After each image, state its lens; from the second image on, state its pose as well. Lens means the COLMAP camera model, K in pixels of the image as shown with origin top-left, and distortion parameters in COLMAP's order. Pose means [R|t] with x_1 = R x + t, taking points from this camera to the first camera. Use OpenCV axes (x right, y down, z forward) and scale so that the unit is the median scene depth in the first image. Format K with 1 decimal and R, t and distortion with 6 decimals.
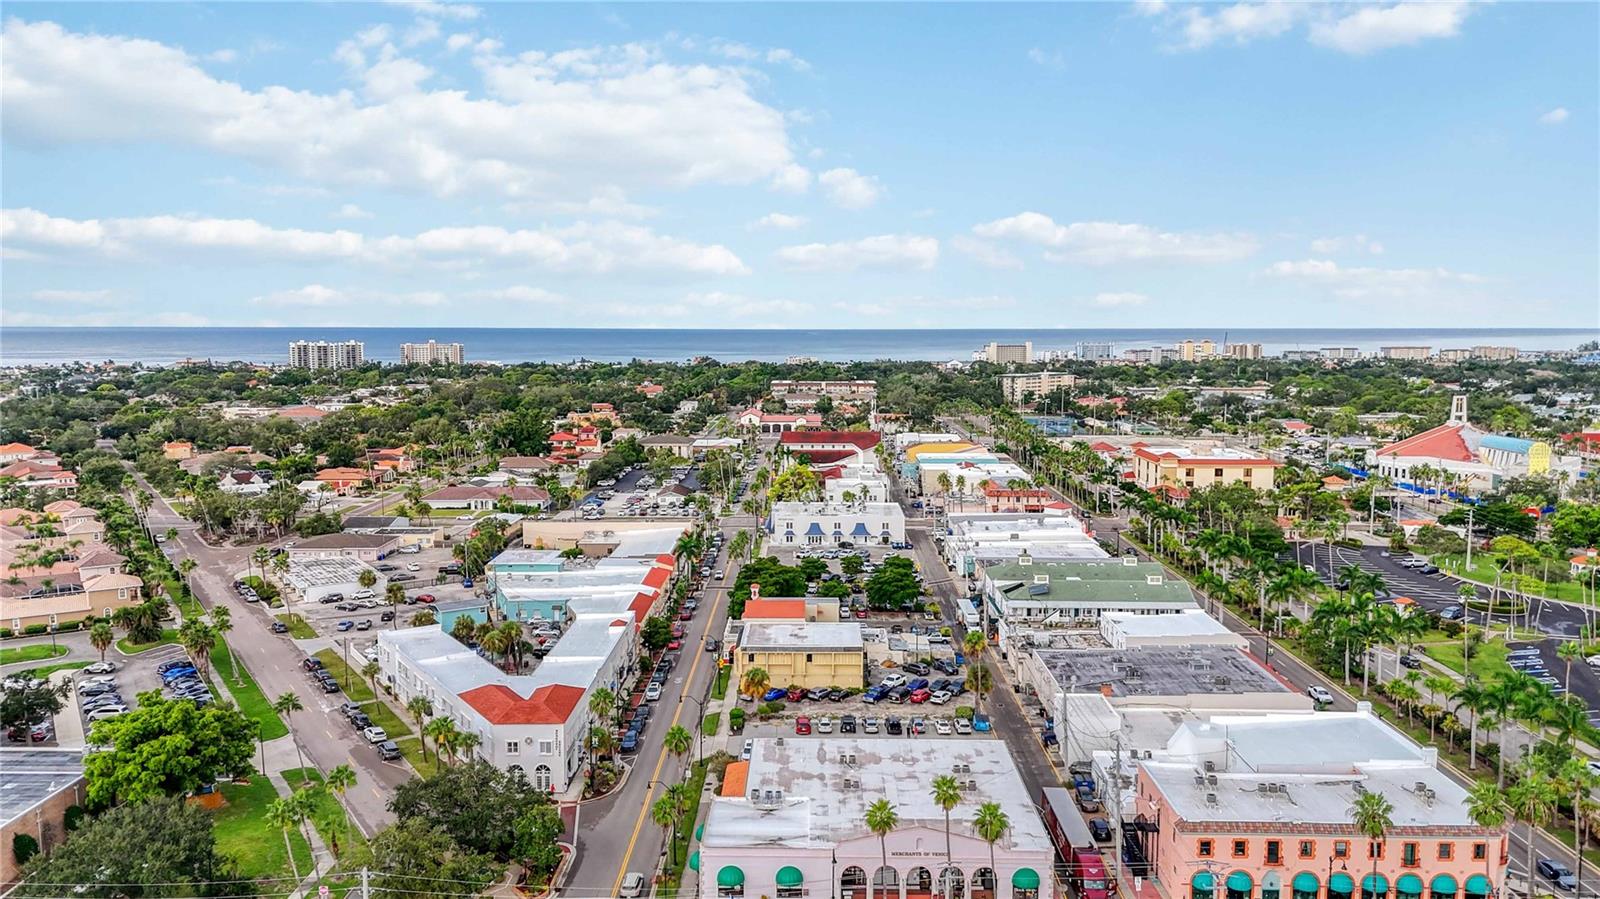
lens RADIAL K [[1183.2, 0, 799.6], [0, 1183.2, 440.1], [0, 0, 1]] dist [0.100395, -0.129059]
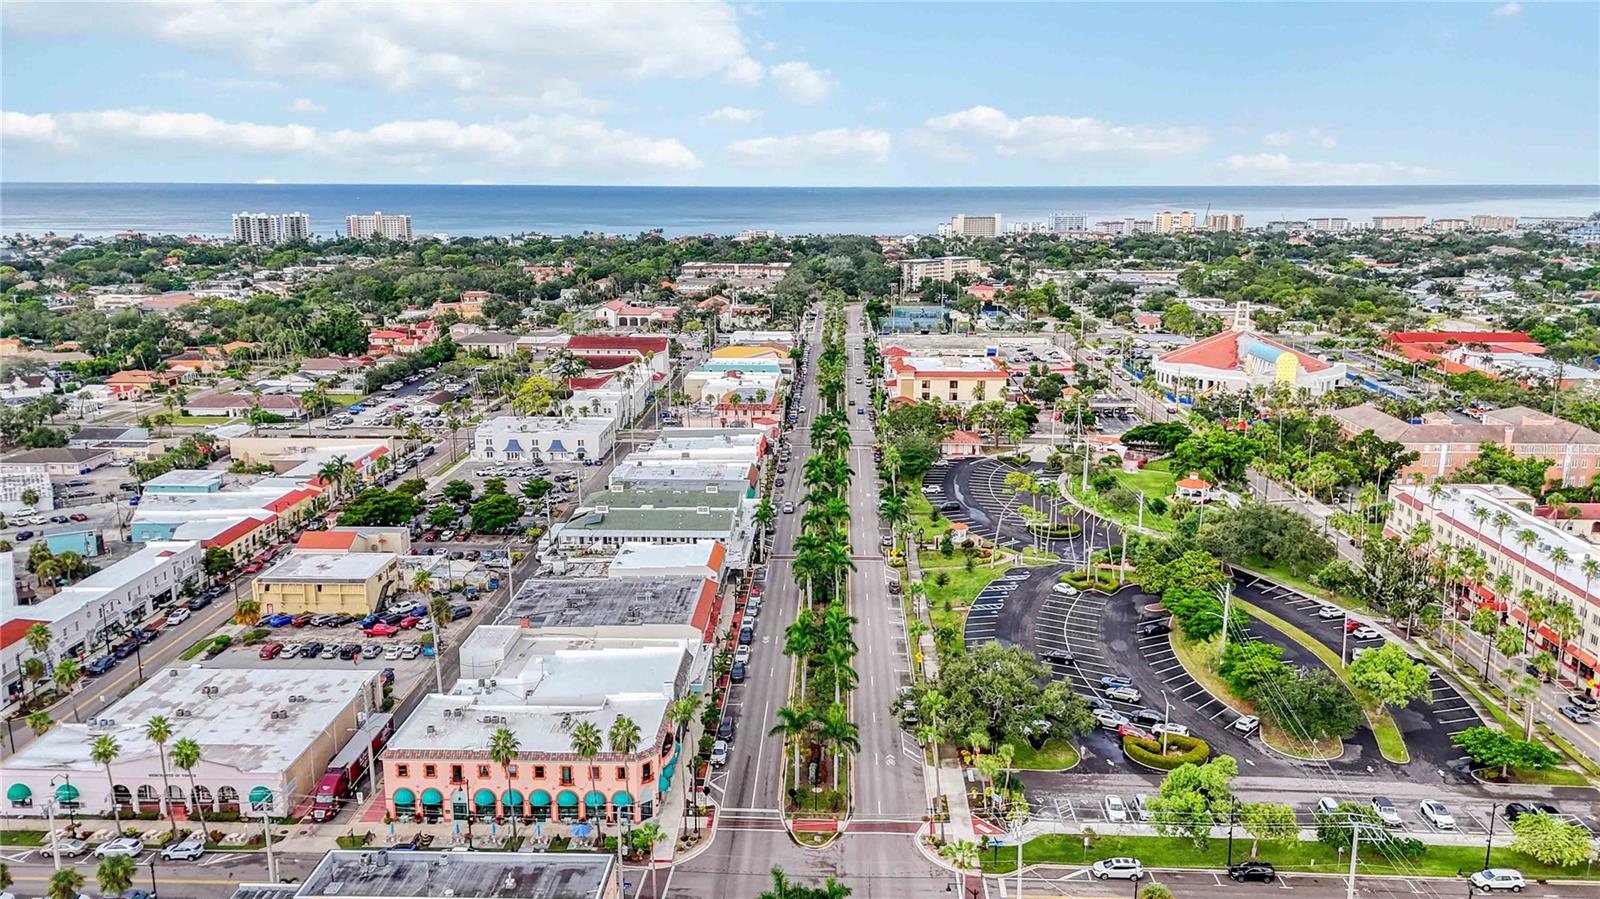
lens RADIAL K [[1216.7, 0, 800.0], [0, 1216.7, 449.5], [0, 0, 1]] dist [0.072712, -0.065544]
pose [[0.999689, 0.006180, -0.024153, 0.293376], [-0.003261, 0.992877, 0.119097, -0.051239], [0.024717, -0.118981, 0.992589, -0.072623]]
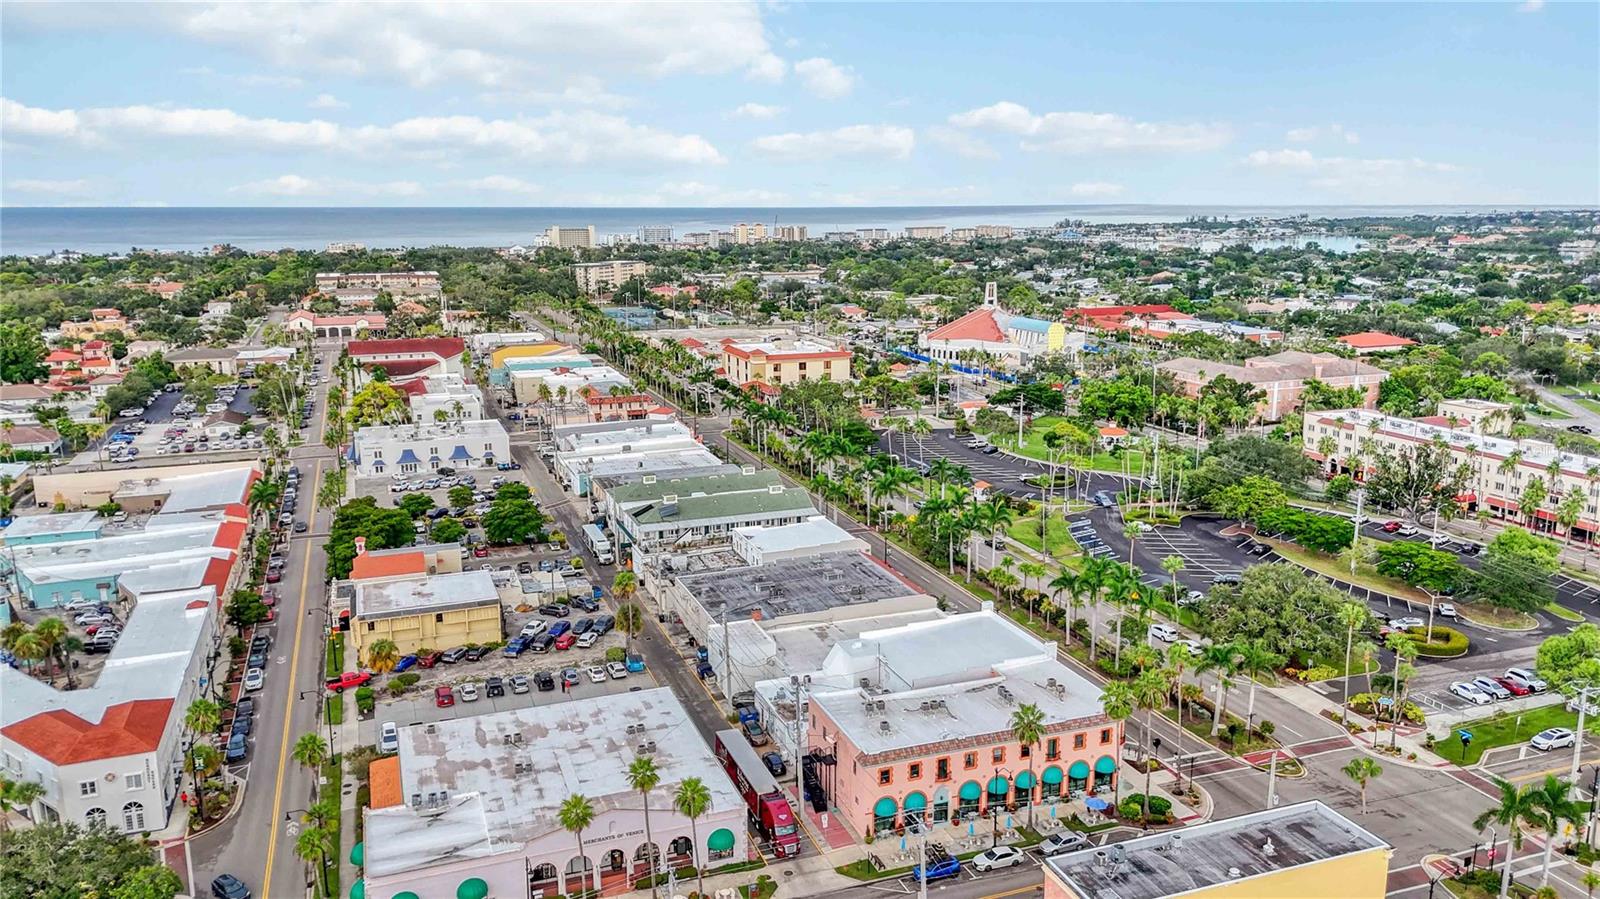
lens RADIAL K [[1175.2, 0, 800.0], [0, 1175.2, 449.5], [0, 0, 1]] dist [0.083800, -0.087639]
pose [[0.932914, -0.078122, 0.351524, -0.026331], [0.039493, 0.992492, 0.115758, -0.023975], [-0.357928, -0.094110, 0.928994, 0.038936]]
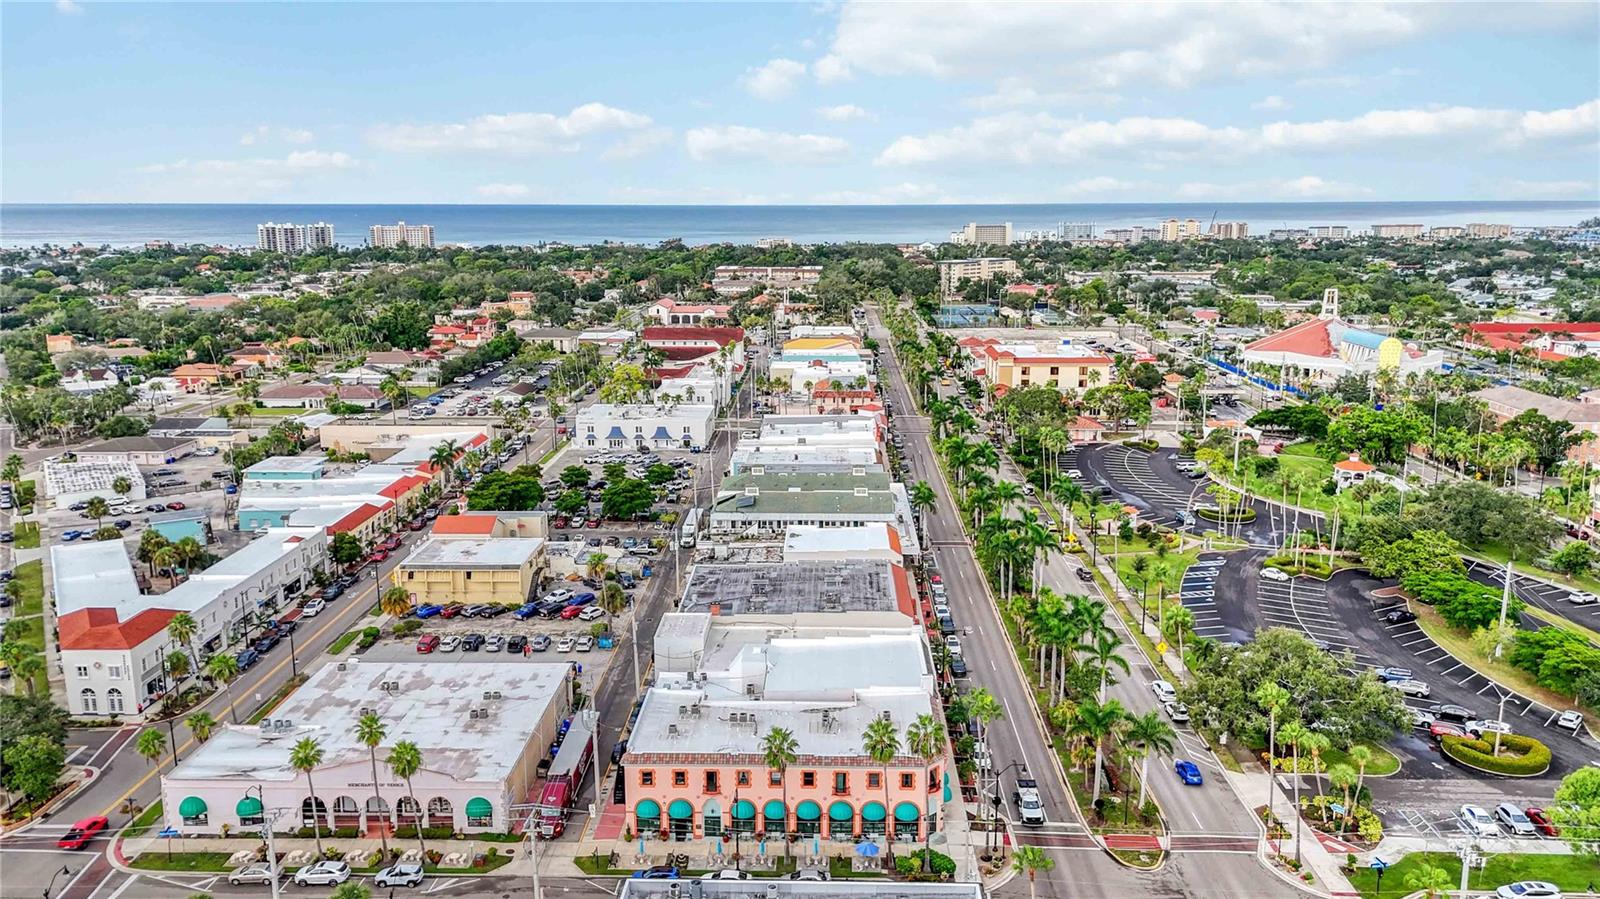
lens RADIAL K [[1175.2, 0, 800.0], [0, 1175.2, 449.5], [0, 0, 1]] dist [0.083800, -0.087639]
pose [[0.999864, 0.000843, -0.016477, 0.185396], [0.000989, 0.993836, 0.110858, -0.021193], [0.016468, -0.110860, 0.993700, 0.006850]]
